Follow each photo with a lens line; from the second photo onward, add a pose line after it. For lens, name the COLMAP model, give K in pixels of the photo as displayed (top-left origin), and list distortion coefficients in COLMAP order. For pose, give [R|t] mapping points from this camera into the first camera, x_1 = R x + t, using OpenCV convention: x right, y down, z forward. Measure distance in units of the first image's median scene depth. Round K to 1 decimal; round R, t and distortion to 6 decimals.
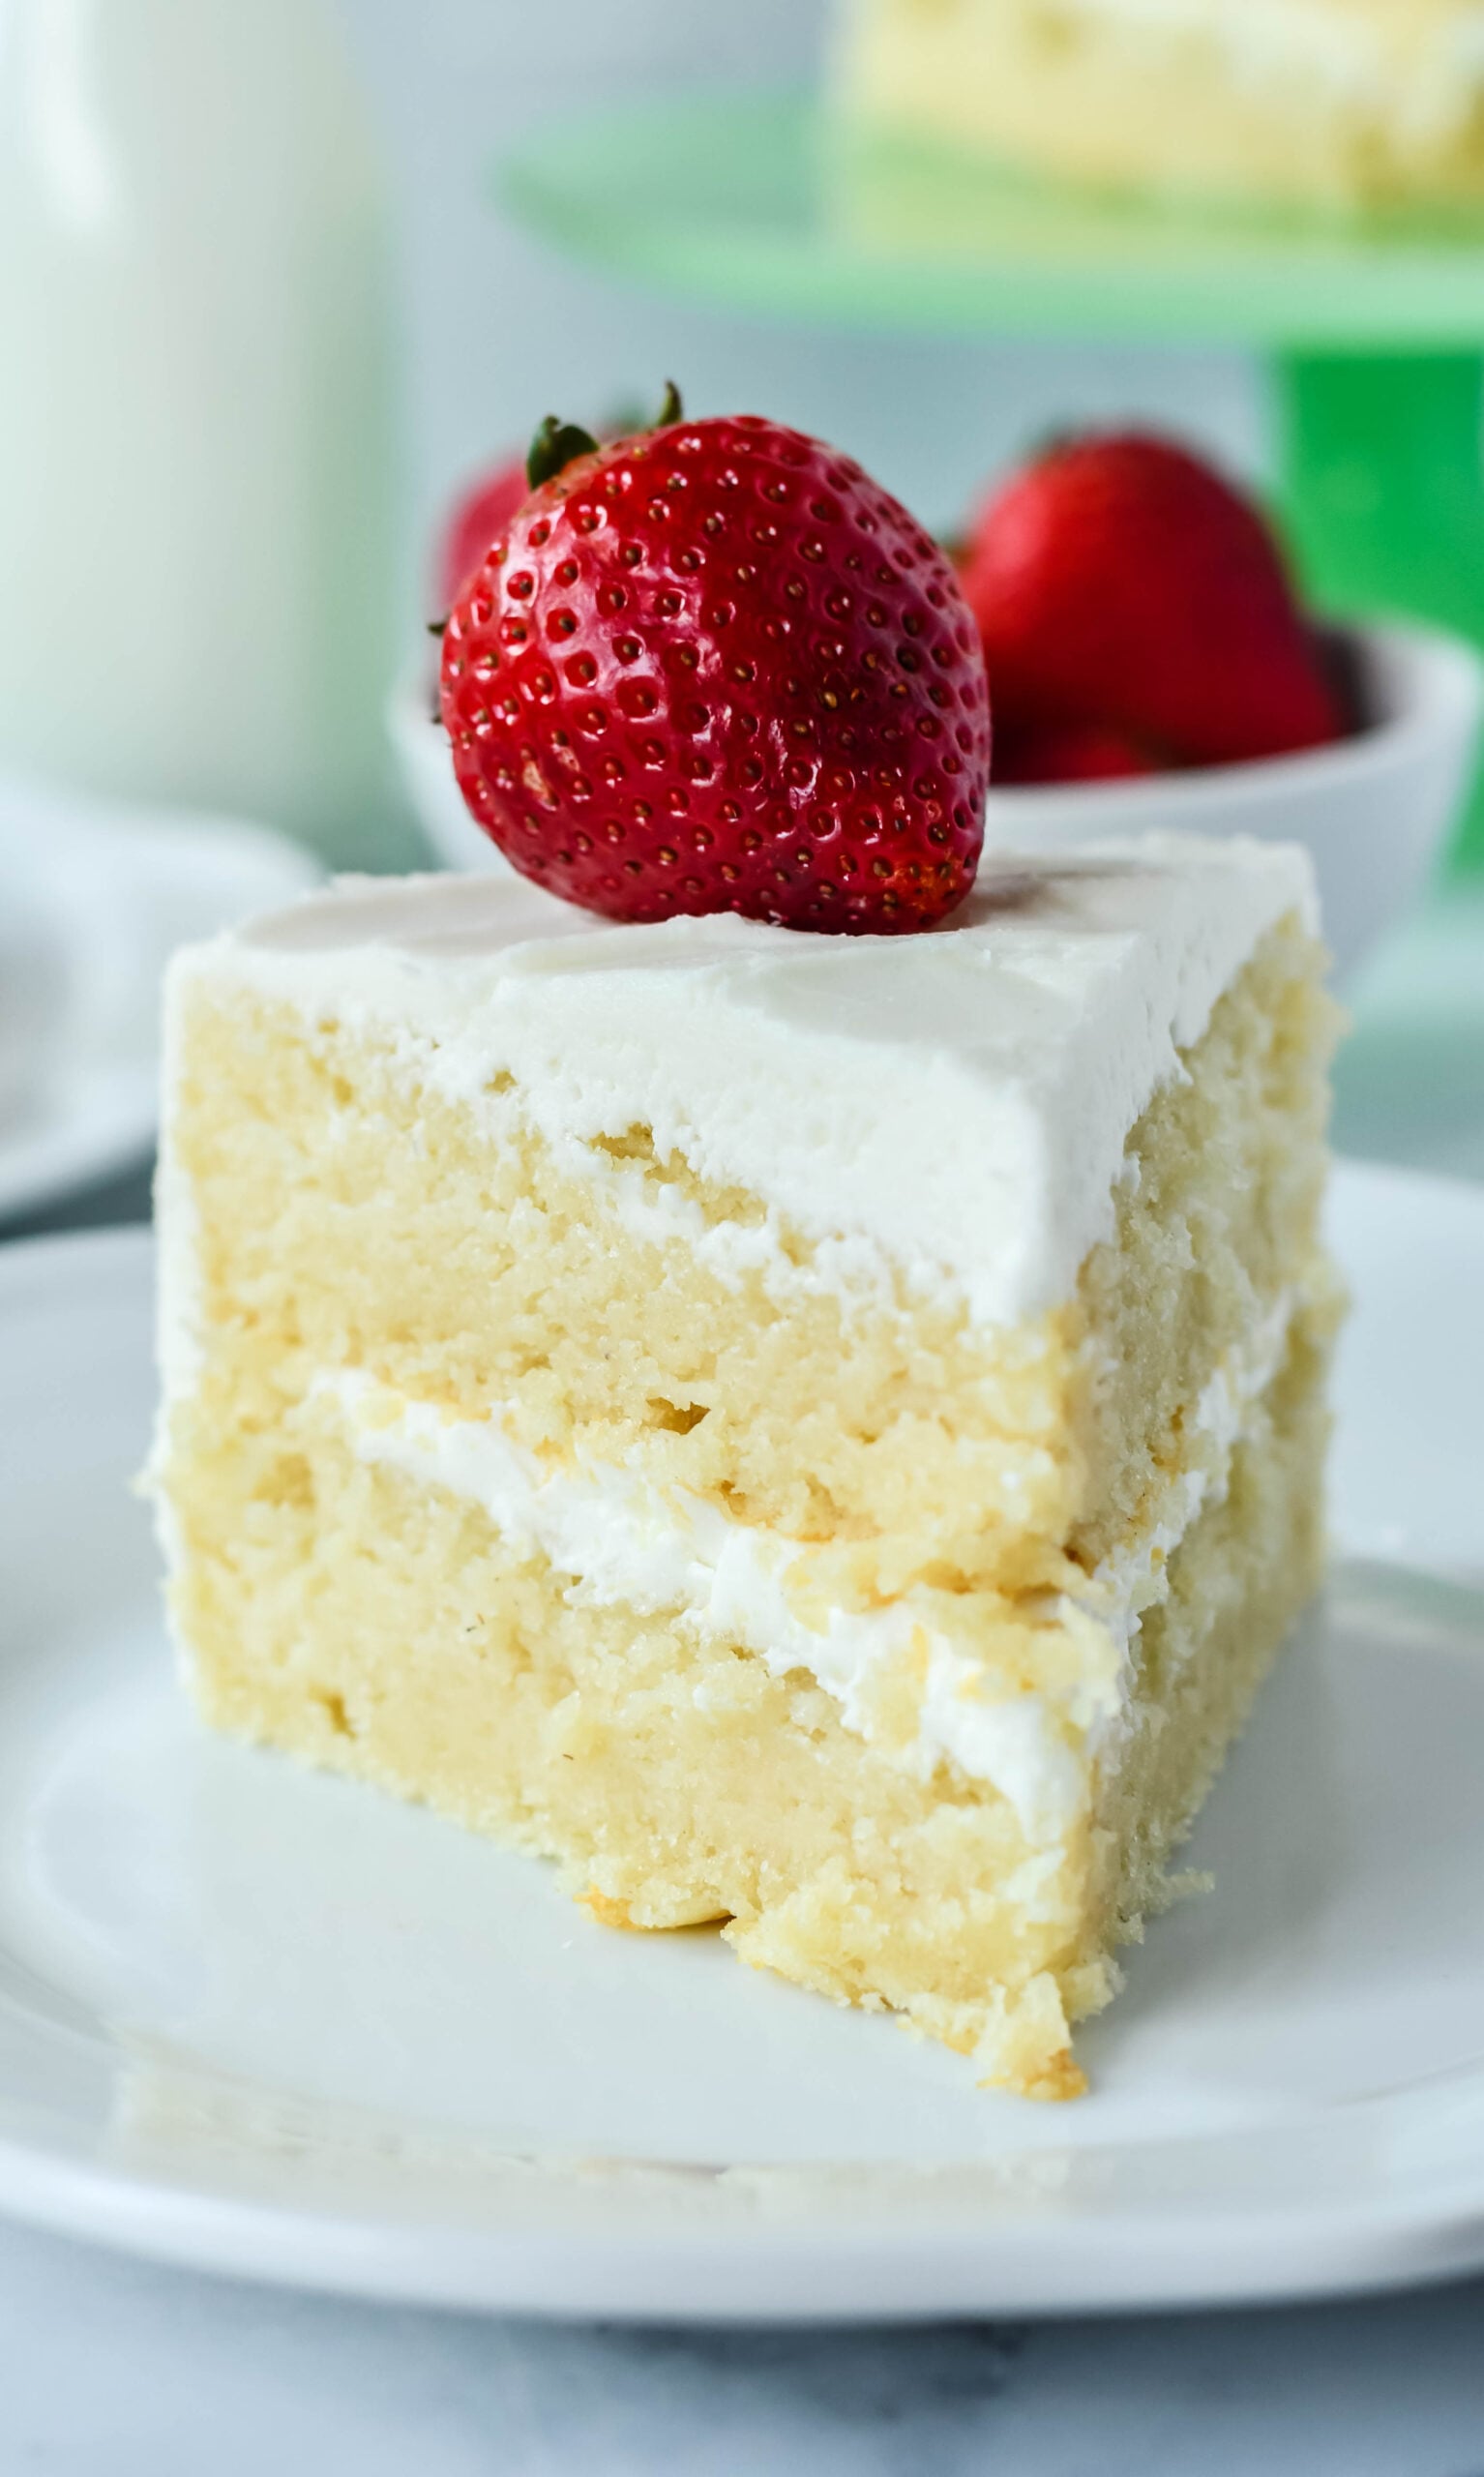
lens RADIAL K [[6085.3, 0, 771.6], [0, 6085.3, 1168.7], [0, 0, 1]] dist [-0.025291, 0.000000]
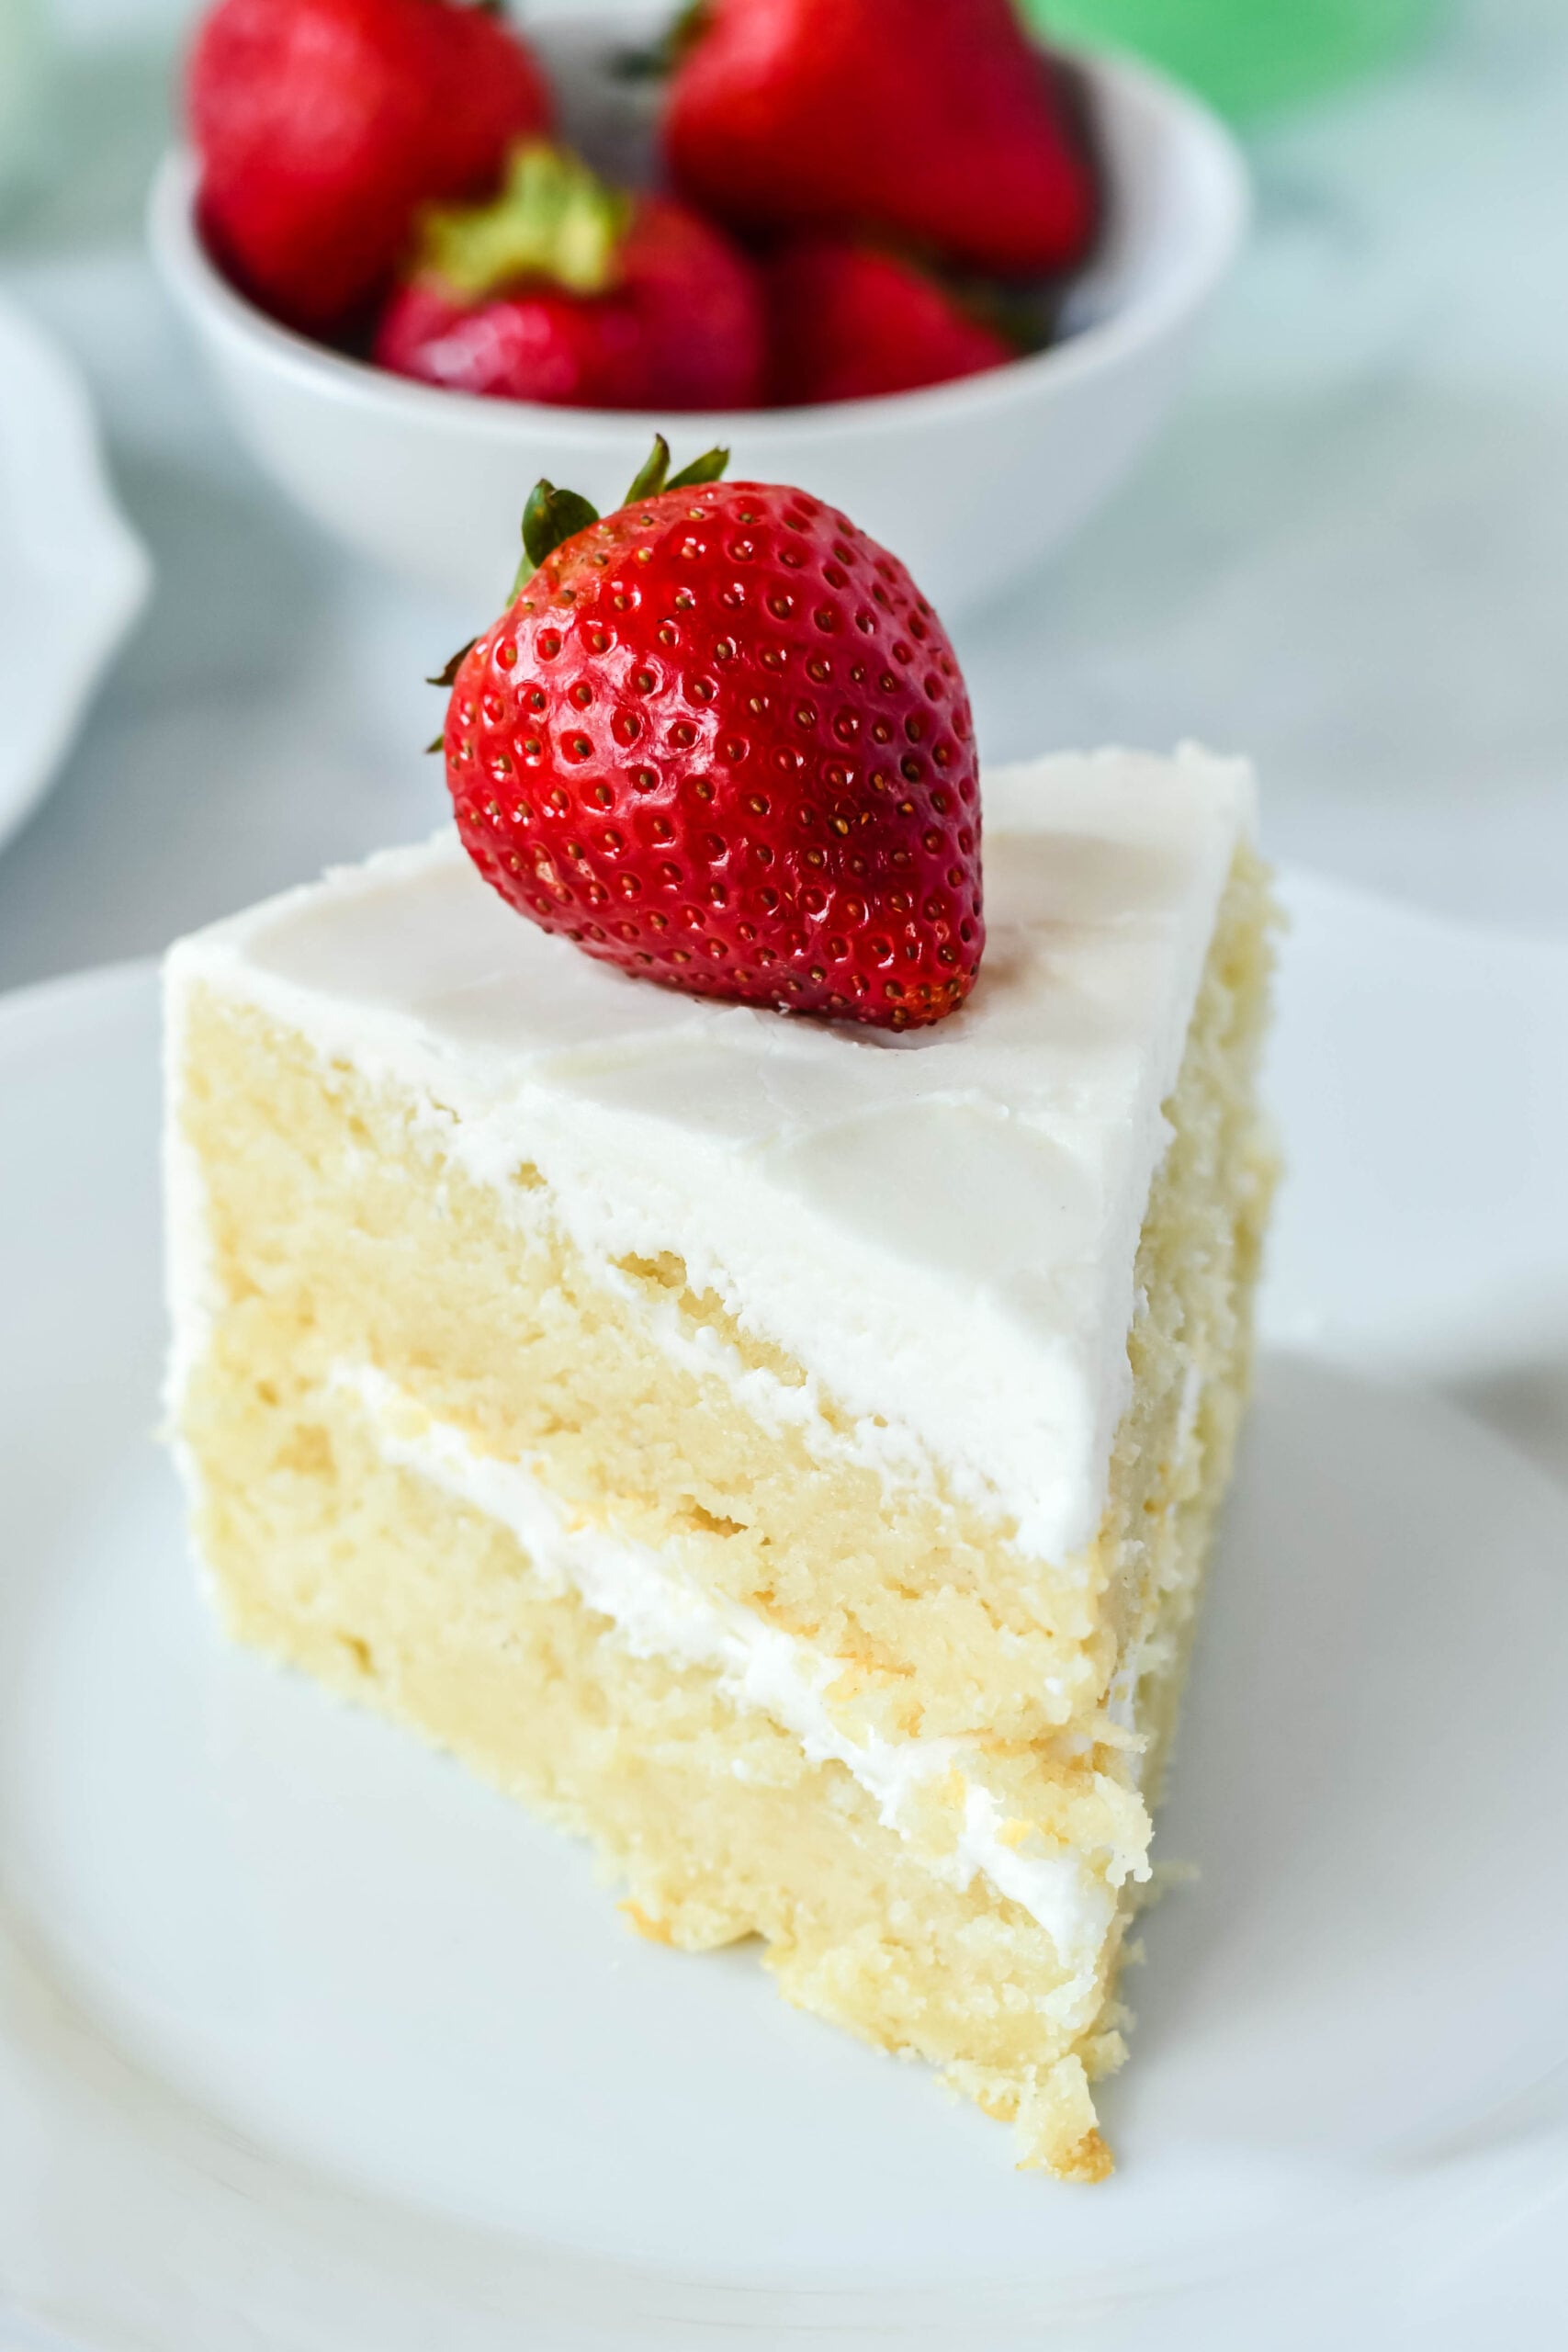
lens RADIAL K [[6211.5, 0, 943.4], [0, 6211.5, 1087.3], [0, 0, 1]] dist [-0.067886, 0.000000]
pose [[0.994059, -0.031888, 0.104068, -0.084405], [0.000180, 0.956601, 0.291399, -0.341860], [-0.108843, -0.289649, 0.950924, -0.022151]]
